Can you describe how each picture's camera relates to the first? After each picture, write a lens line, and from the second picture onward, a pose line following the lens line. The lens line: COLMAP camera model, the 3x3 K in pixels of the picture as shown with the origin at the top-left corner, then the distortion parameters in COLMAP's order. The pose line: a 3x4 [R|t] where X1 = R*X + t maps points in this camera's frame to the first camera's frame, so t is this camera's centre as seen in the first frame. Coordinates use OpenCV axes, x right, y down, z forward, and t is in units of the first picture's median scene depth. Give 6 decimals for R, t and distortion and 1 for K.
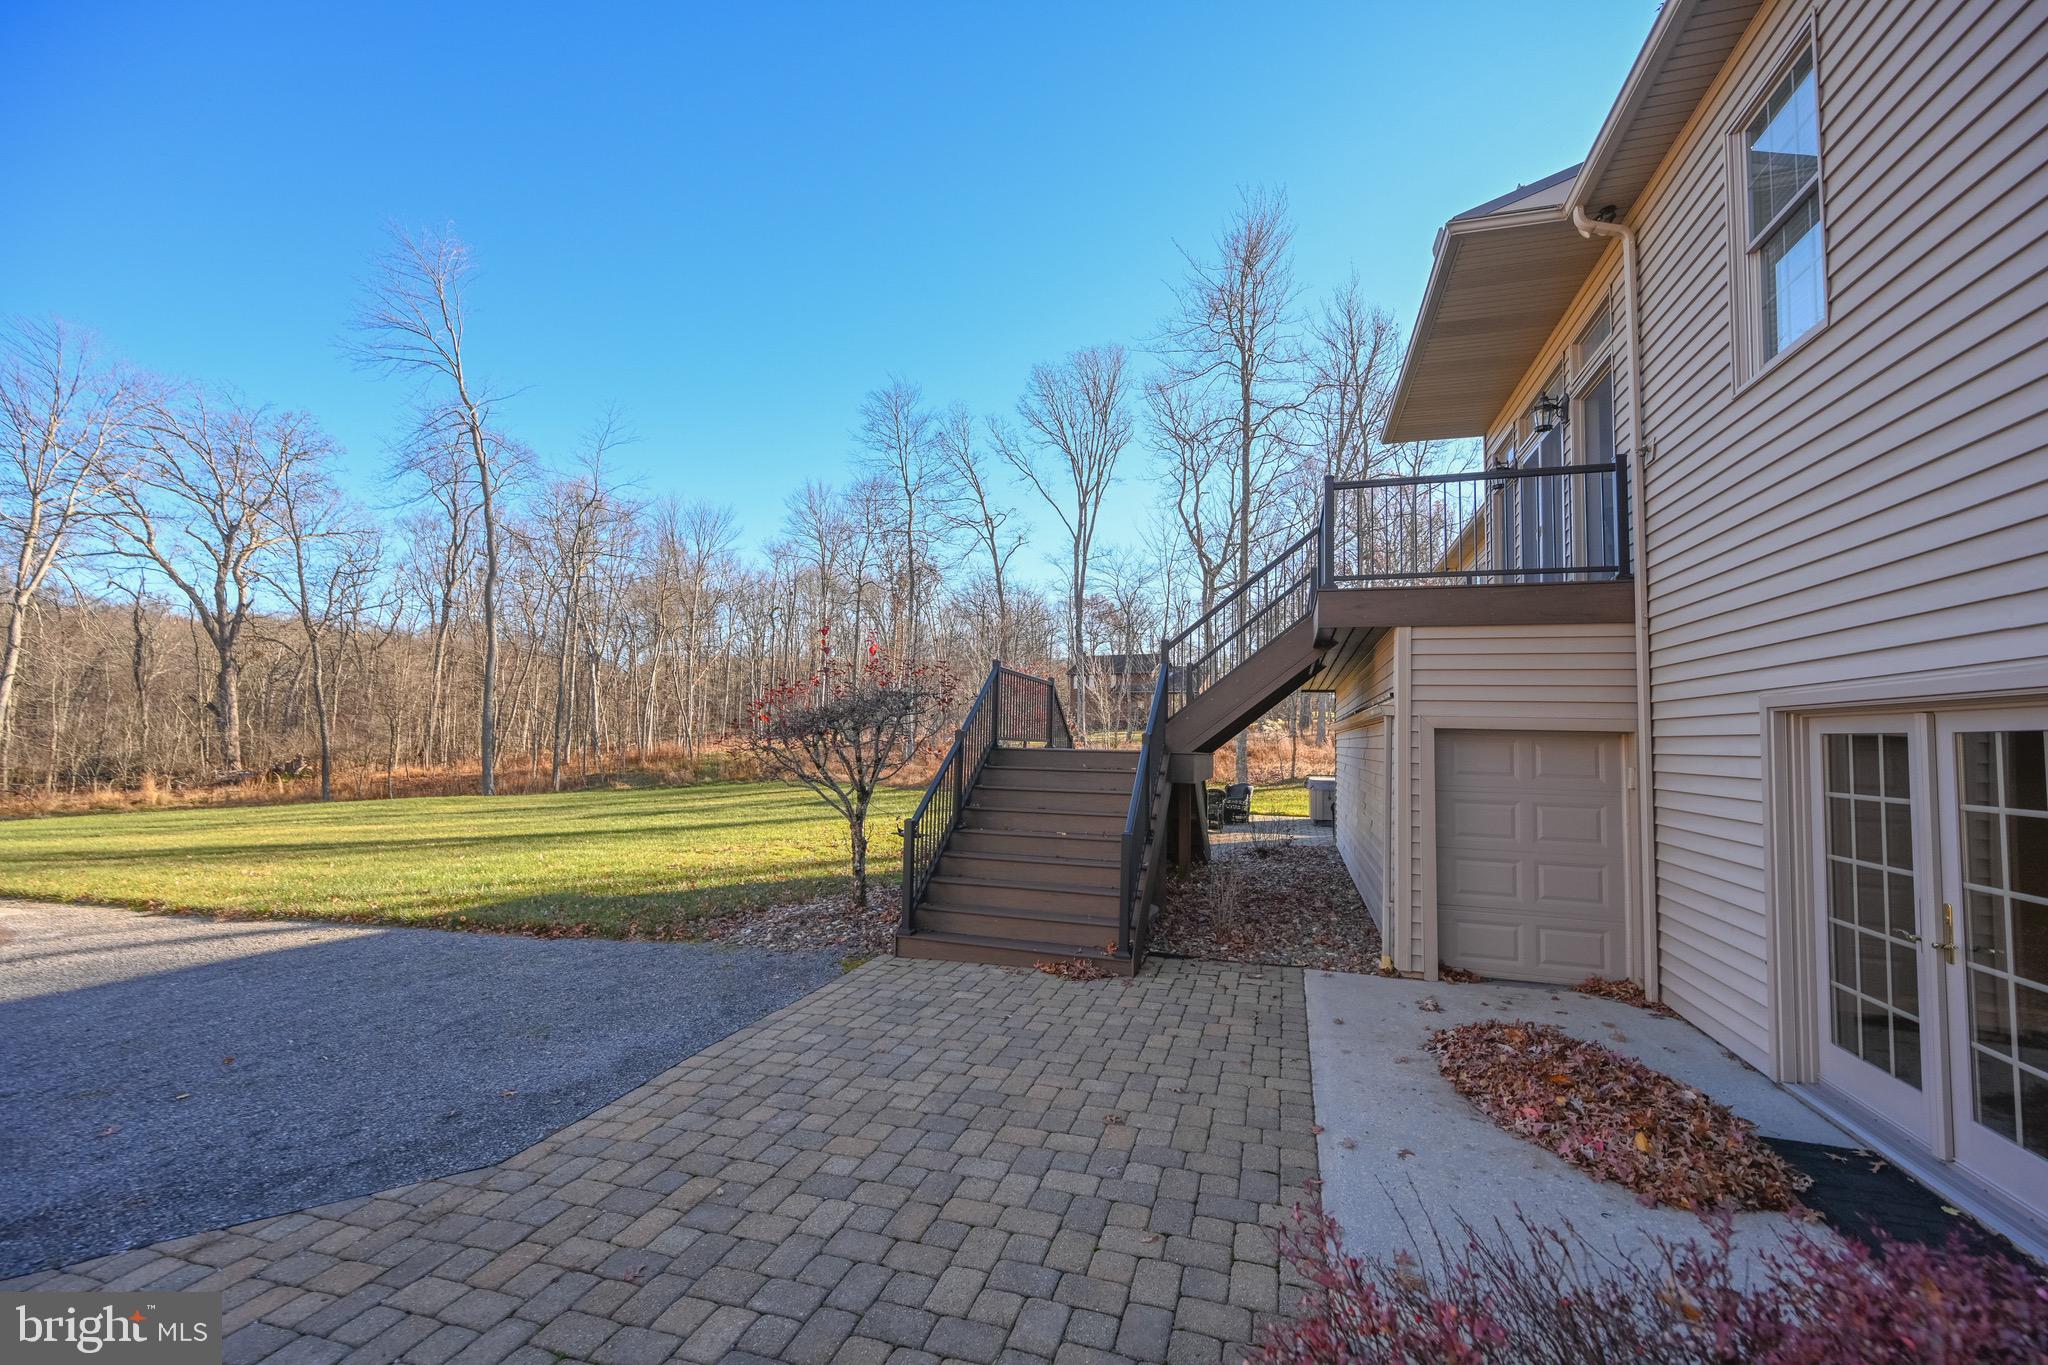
lens RADIAL K [[806.8, 0, 1022.9], [0, 806.8, 677.5], [0, 0, 1]] dist [0.015346, 0.000003]
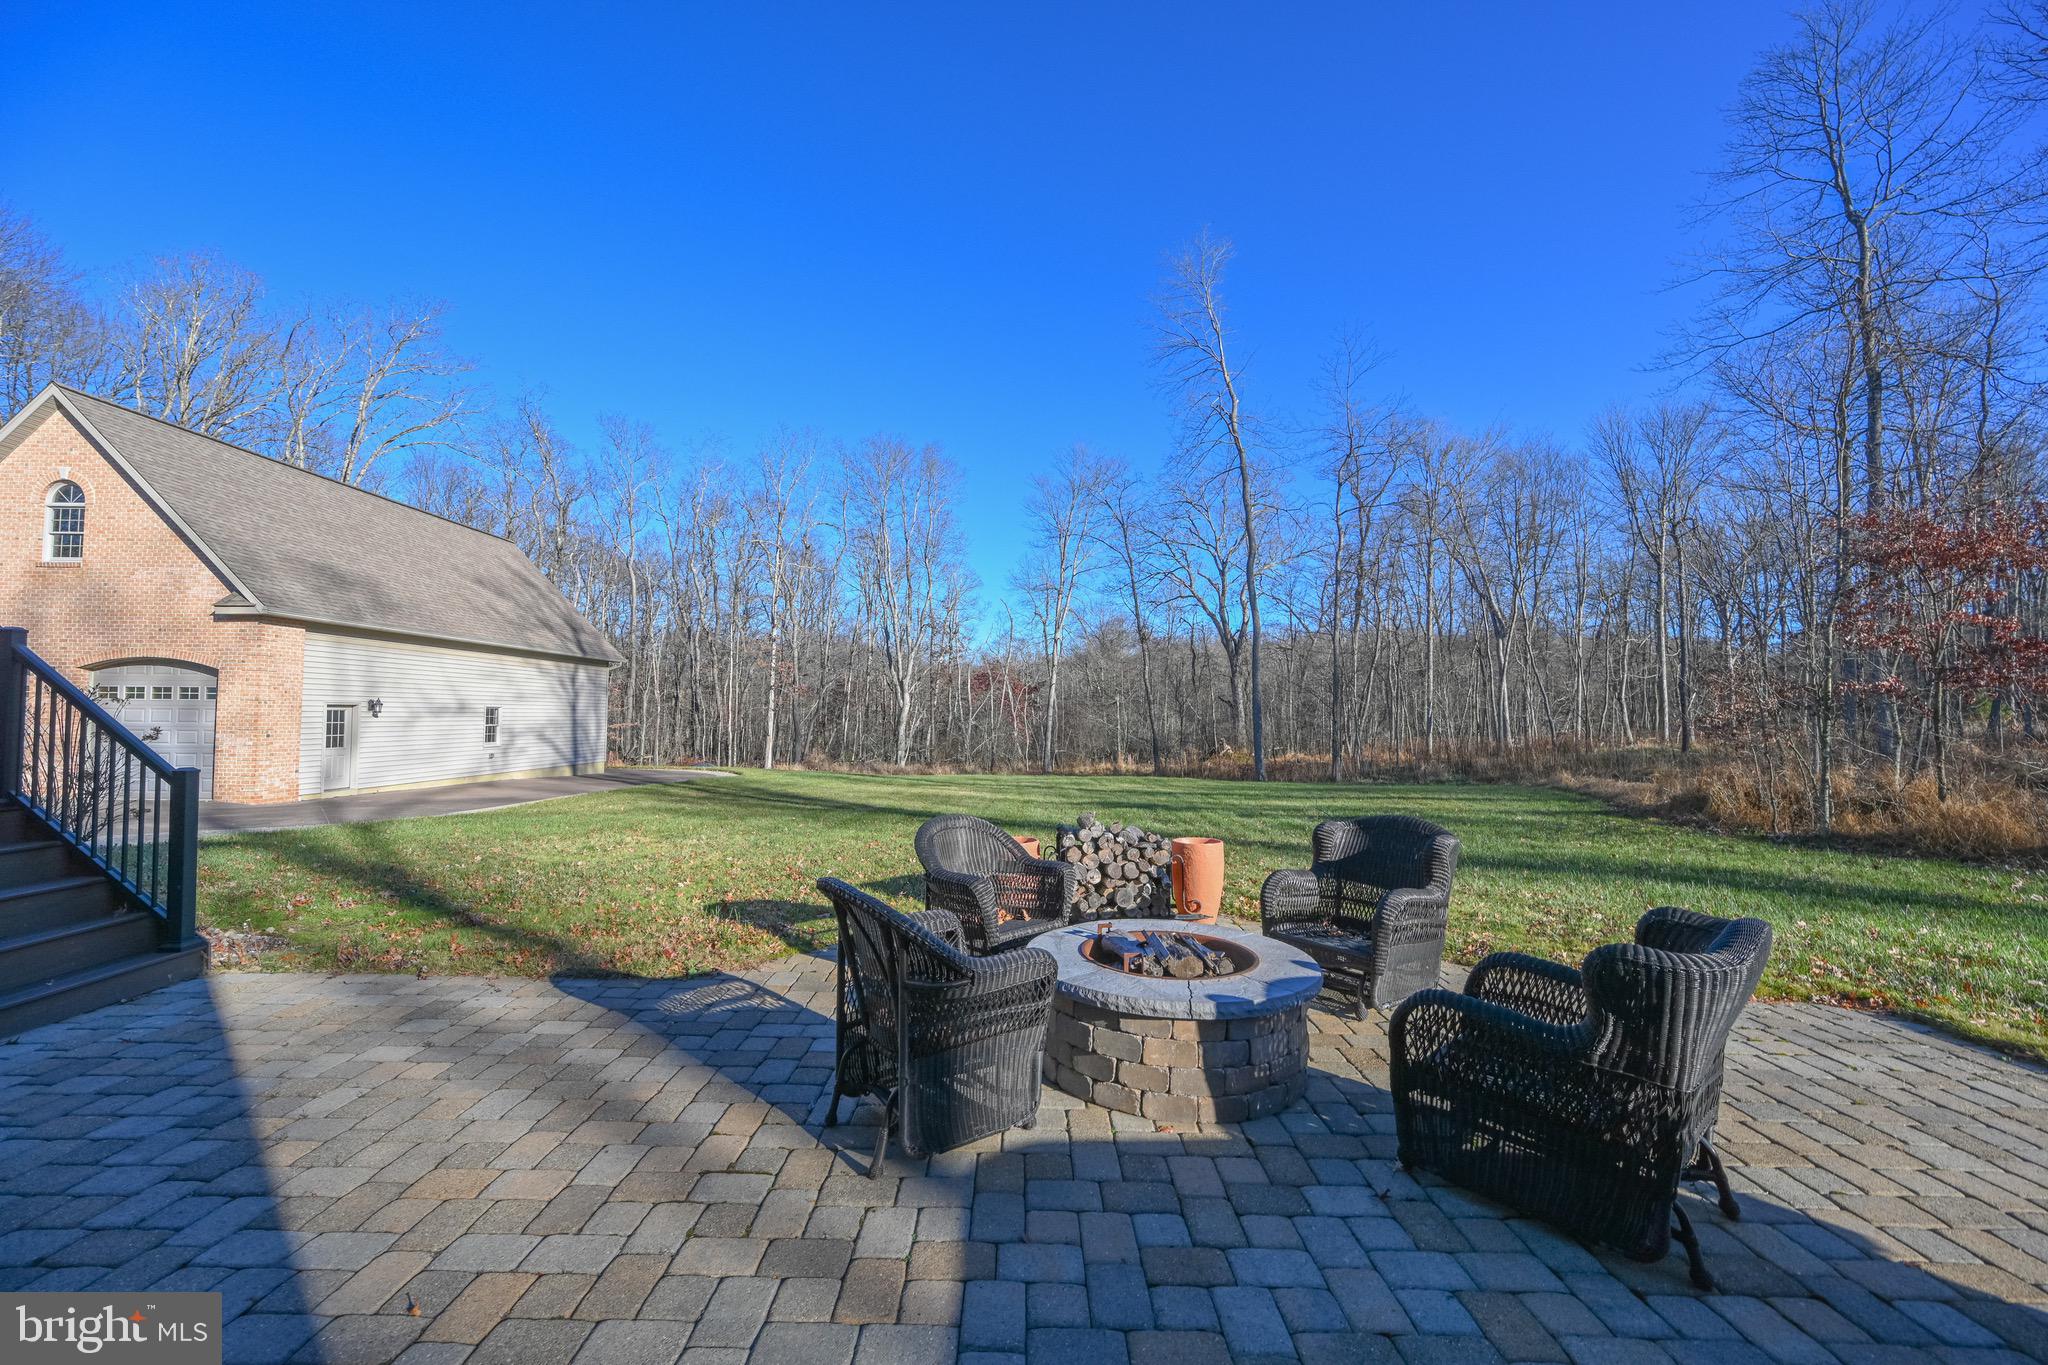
lens RADIAL K [[804.4, 0, 1020.3], [0, 804.4, 682.8], [0, 0, 1]] dist [0.000354, 0.000416]
pose [[0.324897, -0.056588, -0.944055, 0.117724], [0.063543, 0.997259, -0.037909, 0.032797], [0.943612, -0.047671, 0.327602, 0.292057]]
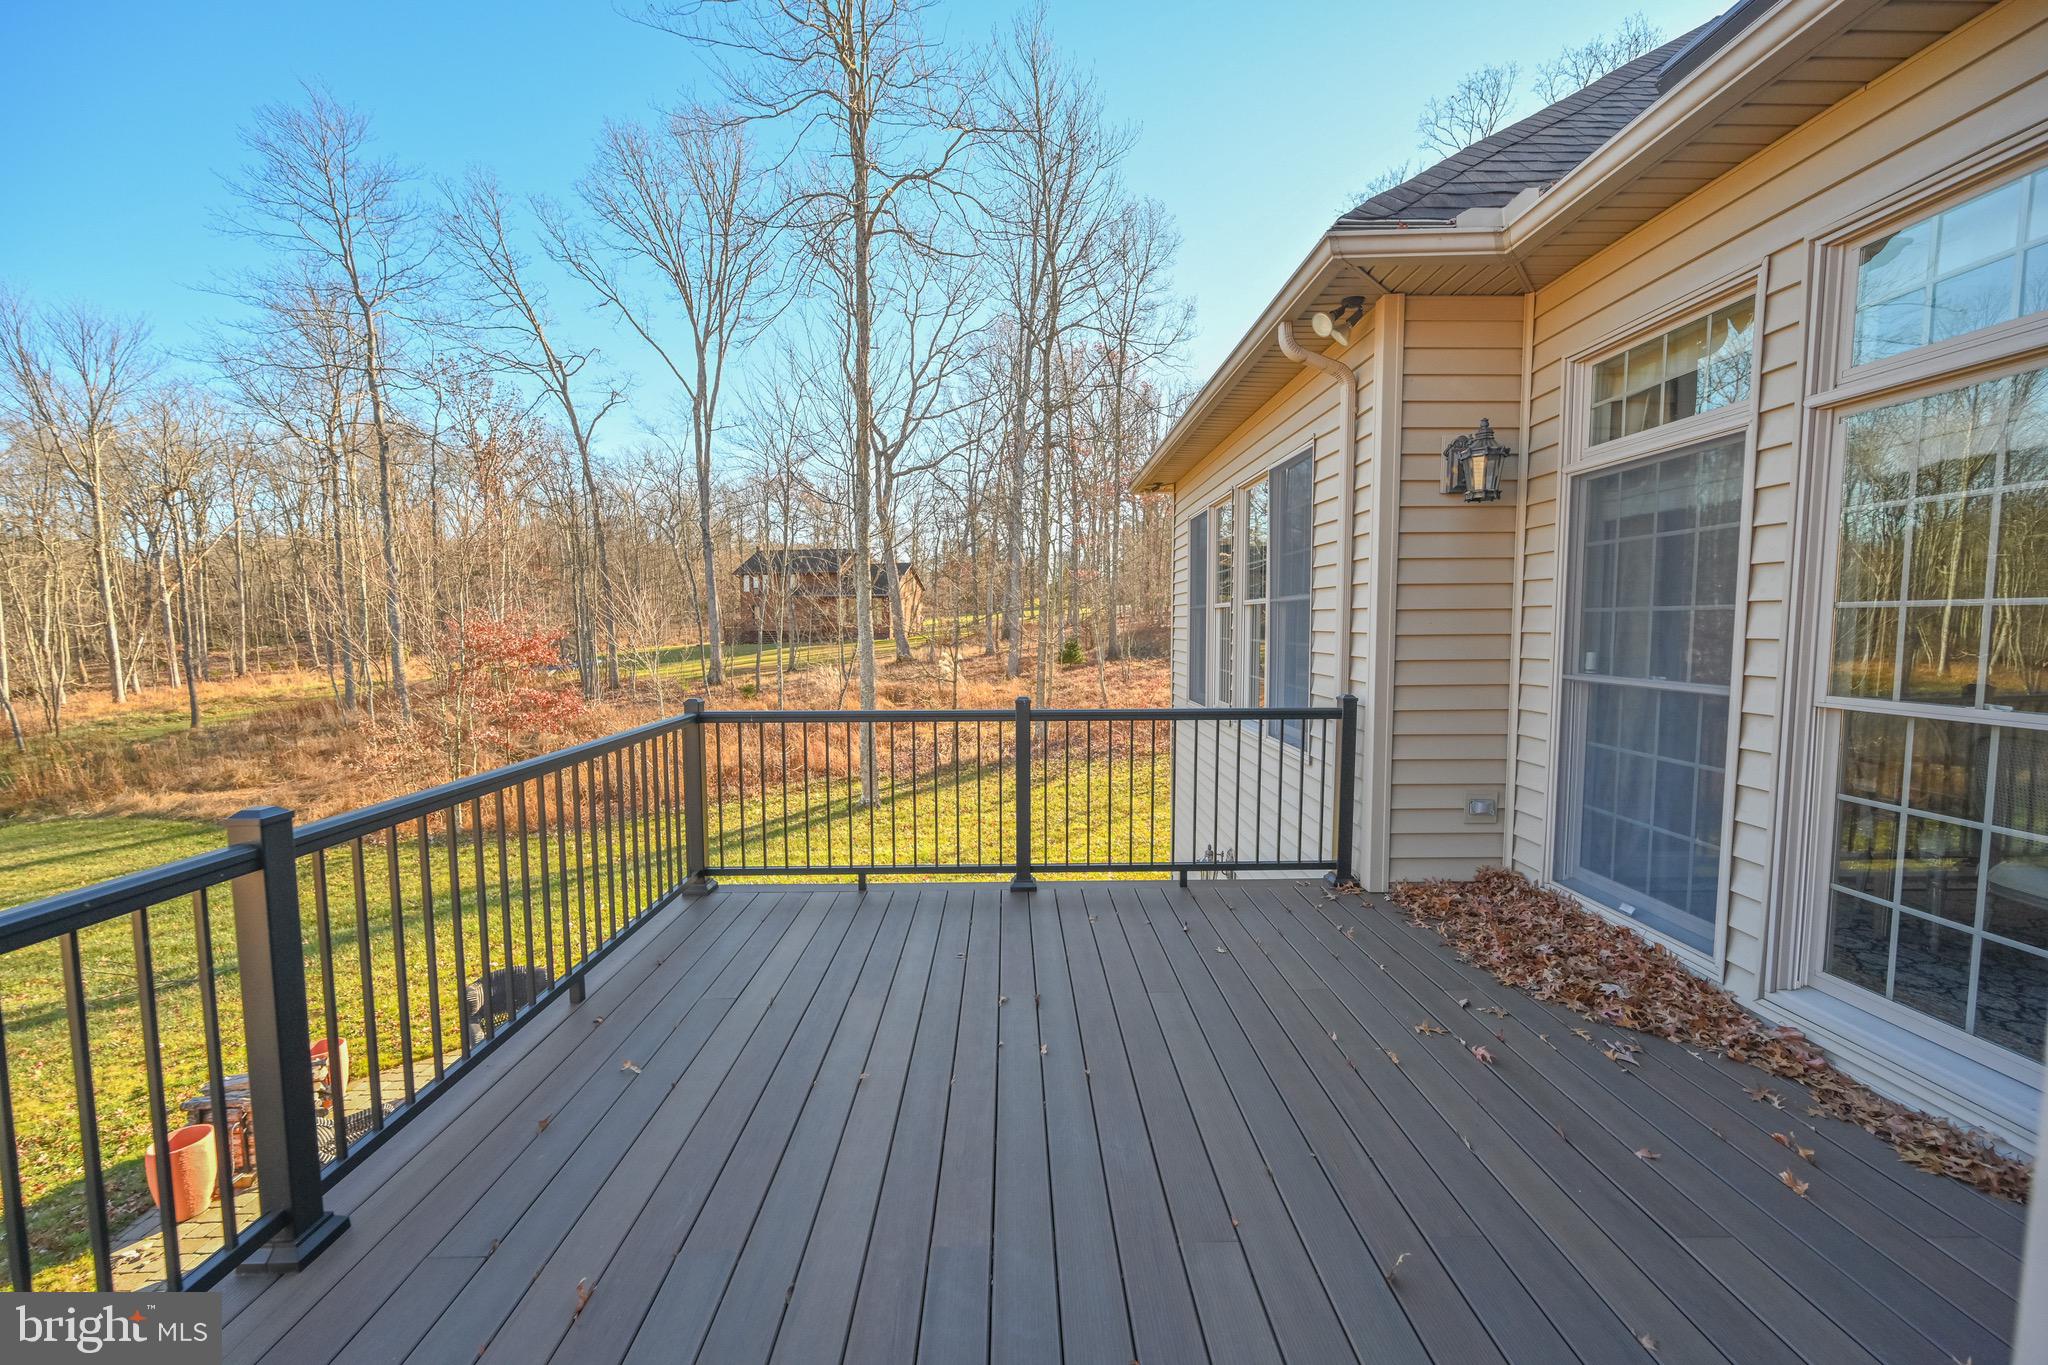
lens RADIAL K [[807.5, 0, 1028.7], [0, 807.5, 684.5], [0, 0, 1]] dist [-0.001522, -0.000103]
pose [[0.942485, -0.054736, 0.329737, 0.096505], [0.003735, 0.988163, 0.153360, -0.029609], [-0.334229, -0.143307, 0.931533, 0.190561]]
